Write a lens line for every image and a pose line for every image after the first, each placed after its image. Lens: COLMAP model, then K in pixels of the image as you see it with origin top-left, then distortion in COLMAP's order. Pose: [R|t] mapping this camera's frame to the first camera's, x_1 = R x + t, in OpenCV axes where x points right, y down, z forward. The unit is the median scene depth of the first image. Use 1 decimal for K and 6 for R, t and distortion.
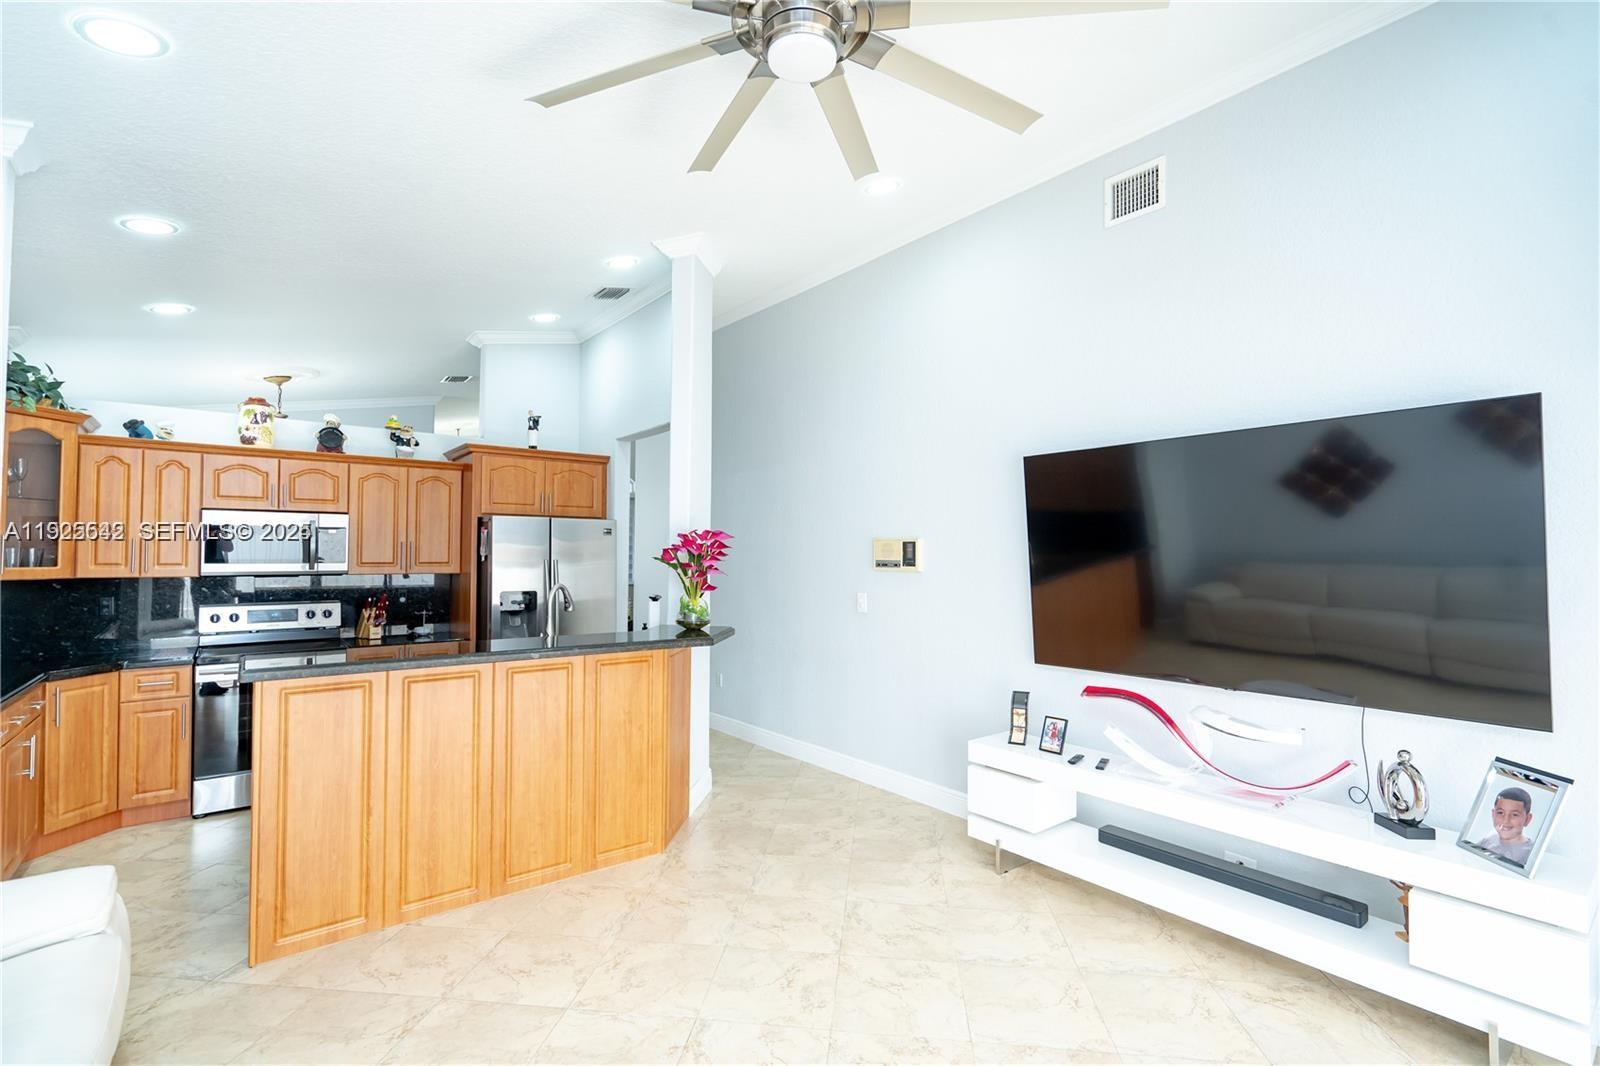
lens RADIAL K [[732.8, 0, 802.0], [0, 732.8, 533.8], [0, 0, 1]] dist [0.006952, -0.000633]
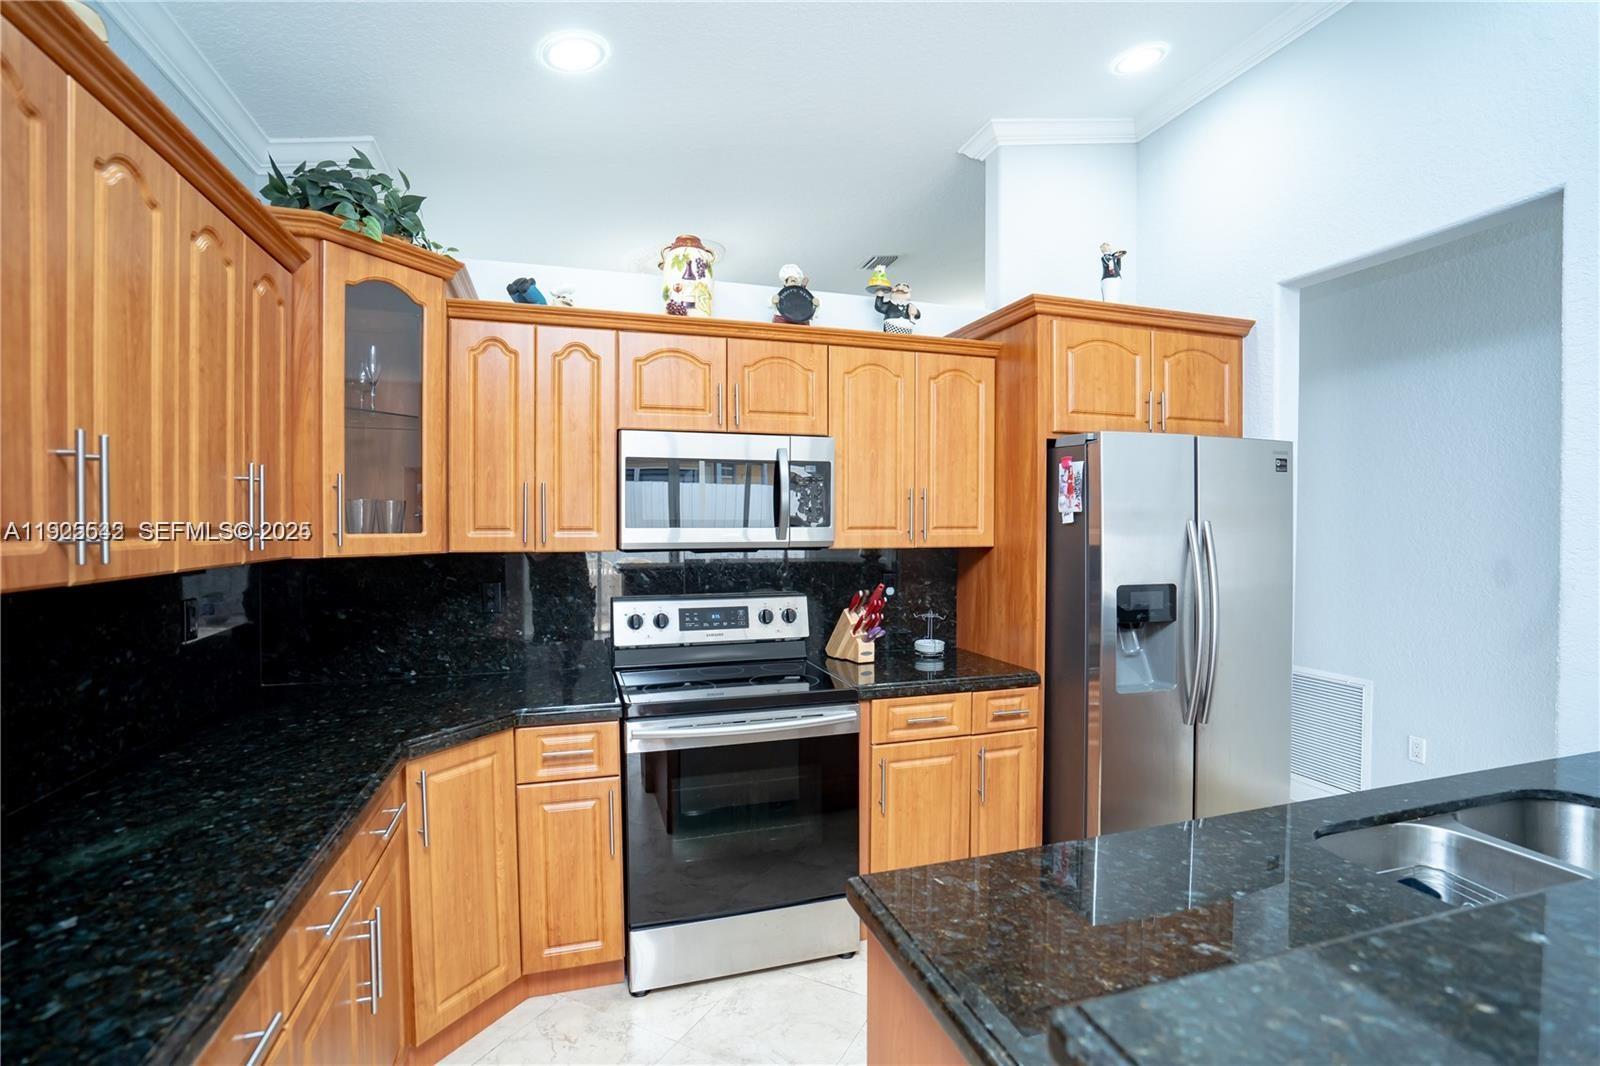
lens RADIAL K [[748.9, 0, 800.0], [0, 748.9, 533.0], [0, 0, 1]] dist [-0.037807, 0.000515]
pose [[0.934536, 0.002344, -0.355861, -0.493789], [0.012175, 0.999182, 0.038556, 0.024702], [0.355660, -0.040365, 0.933743, 0.525858]]
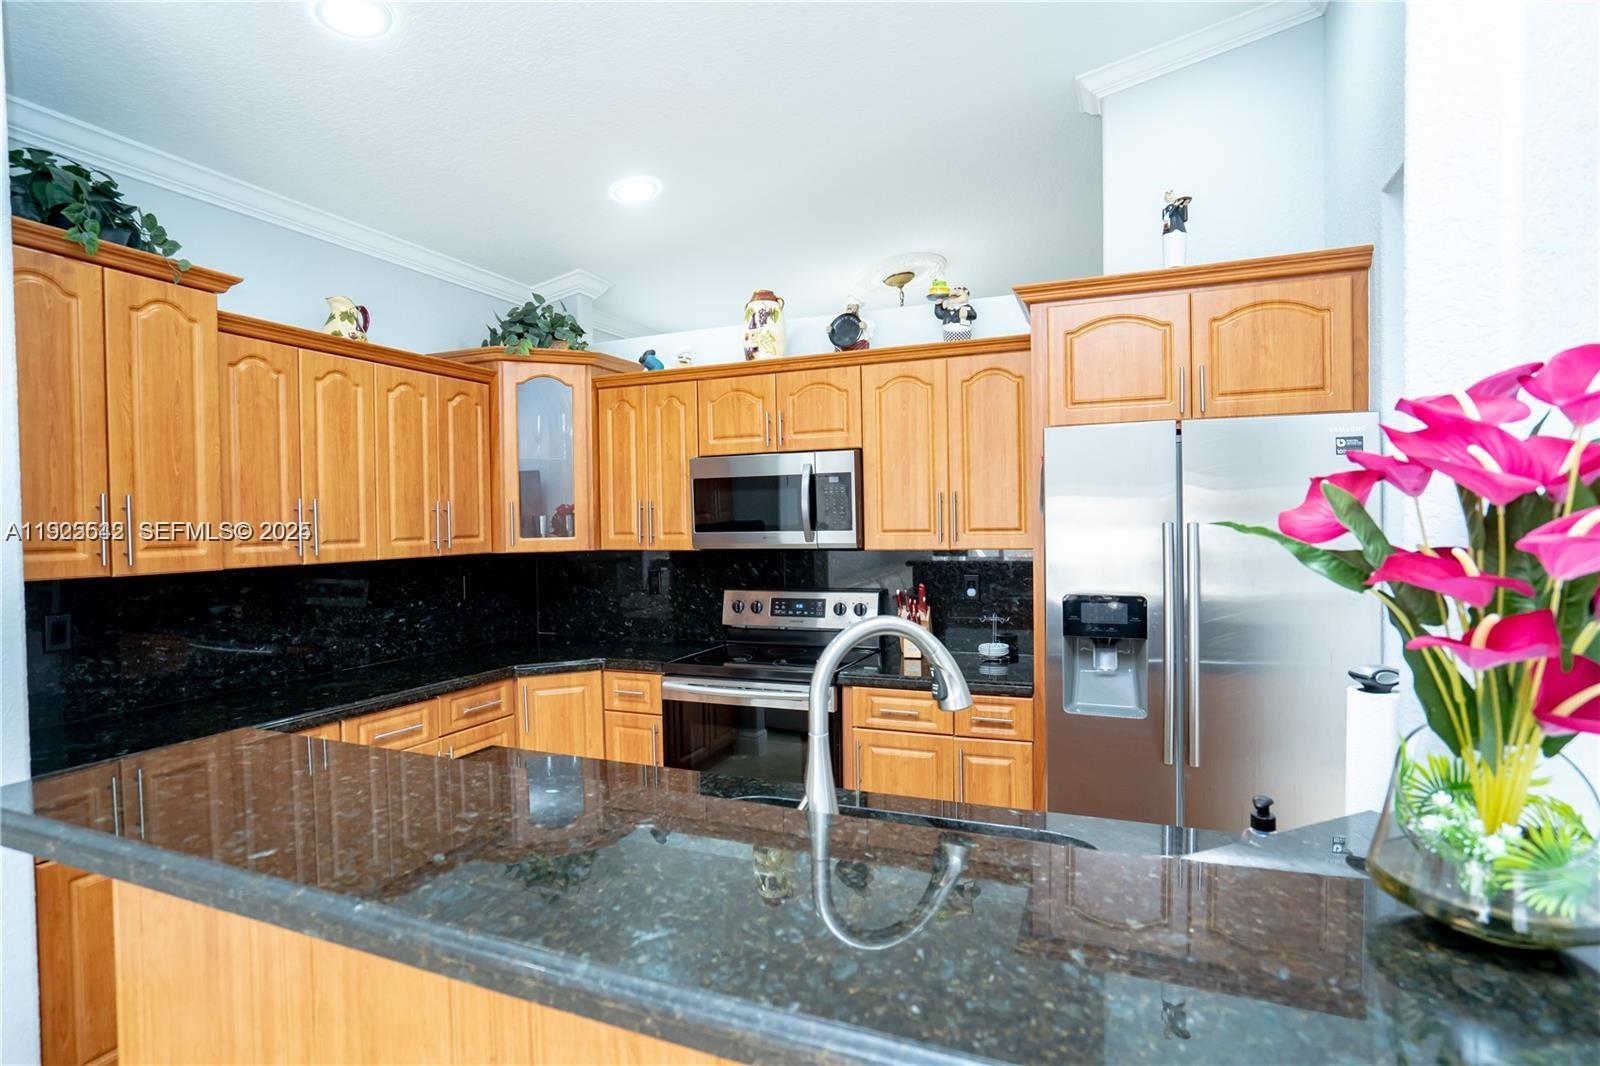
lens RADIAL K [[818.1, 0, 800.0], [0, 818.1, 533.0], [0, 0, 1]] dist [-0.043477, 0.000375]
pose [[0.483840, 0.006586, -0.875132, -0.058338], [0.043920, 0.998529, 0.031797, 0.020004], [0.874054, -0.053820, 0.482839, 0.705898]]
